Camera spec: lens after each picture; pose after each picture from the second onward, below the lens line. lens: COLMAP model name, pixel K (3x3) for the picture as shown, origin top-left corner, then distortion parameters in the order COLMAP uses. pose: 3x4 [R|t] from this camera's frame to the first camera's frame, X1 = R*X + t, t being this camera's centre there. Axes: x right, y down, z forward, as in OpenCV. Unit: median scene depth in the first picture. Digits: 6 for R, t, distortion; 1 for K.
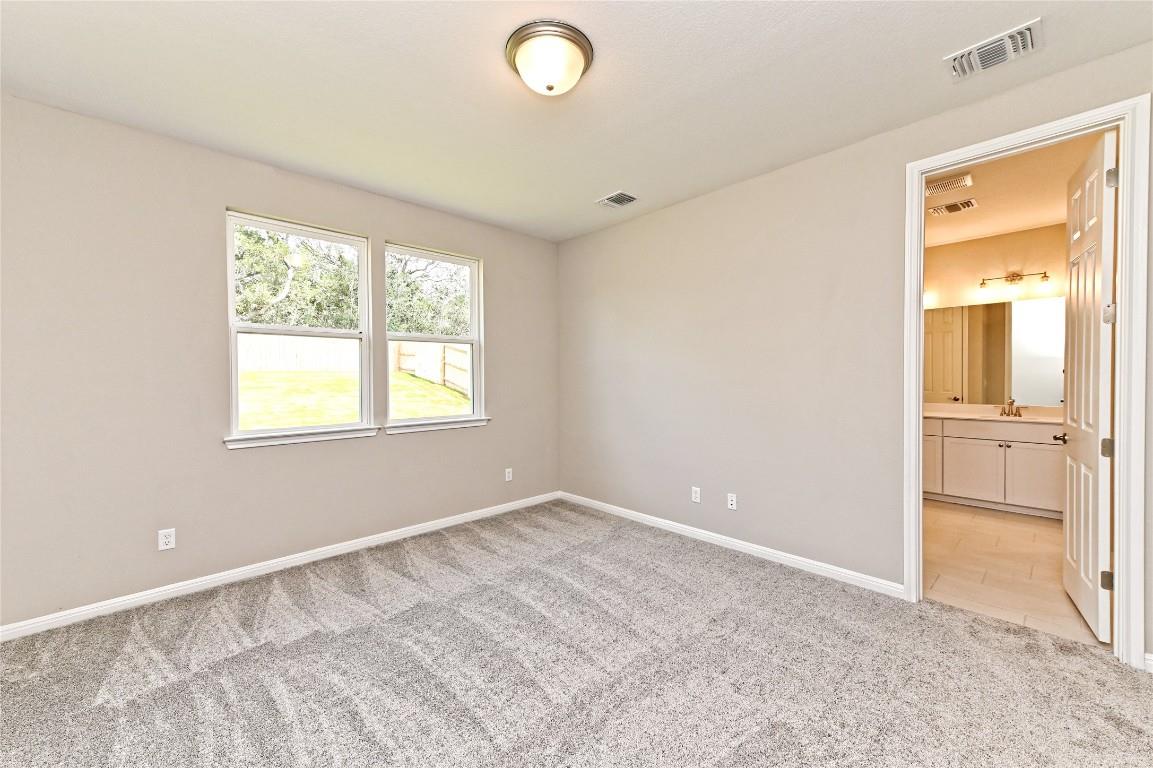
lens RADIAL K [[446.5, 0, 556.1], [0, 446.5, 378.4], [0, 0, 1]] dist [-0.000420, -0.000190]
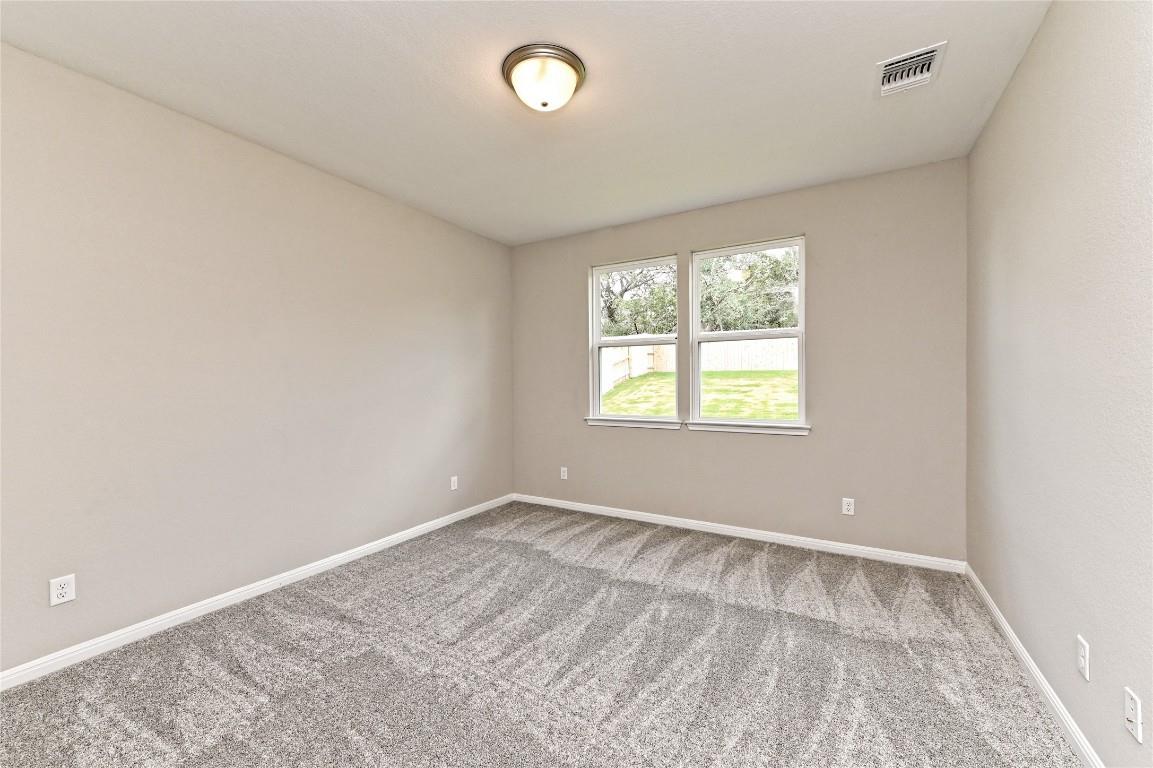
lens RADIAL K [[446.5, 0, 588.4], [0, 446.5, 385.5], [0, 0, 1]] dist [-0.000420, -0.000190]
pose [[0.296164, 0.027923, -0.954729, 0.610771], [0.012979, 0.999363, 0.033255, -0.024253], [0.955049, -0.022241, 0.295613, 0.465979]]
